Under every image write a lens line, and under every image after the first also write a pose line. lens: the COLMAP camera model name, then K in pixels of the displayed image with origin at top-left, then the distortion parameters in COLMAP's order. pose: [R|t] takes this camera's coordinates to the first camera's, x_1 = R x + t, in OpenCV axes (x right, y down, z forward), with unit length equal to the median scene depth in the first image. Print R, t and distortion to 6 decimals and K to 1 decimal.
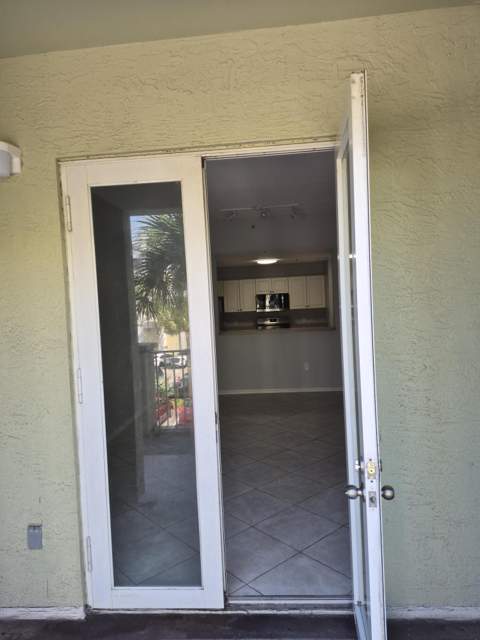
lens RADIAL K [[446.3, 0, 240.0], [0, 446.3, 320.0], [0, 0, 1]] dist [0.002514, -0.006278]
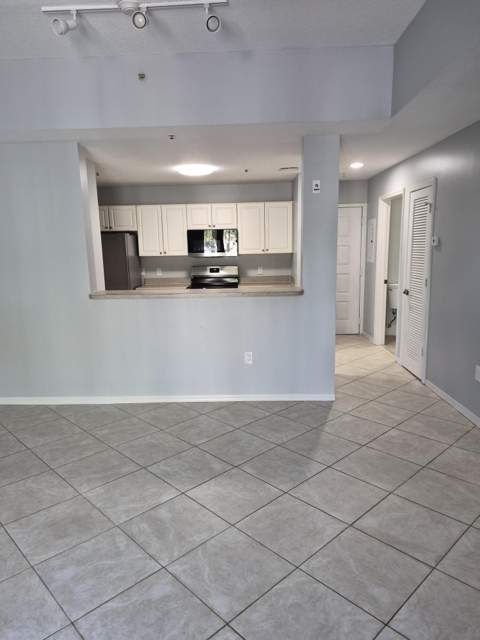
lens RADIAL K [[446.3, 0, 240.0], [0, 446.3, 320.0], [0, 0, 1]] dist [0.002514, -0.006278]
pose [[0.998203, 0.018659, 0.056946, 0.077770], [-0.025555, 0.992091, 0.122895, -0.008371], [-0.054203, -0.124129, 0.990785, 0.339522]]
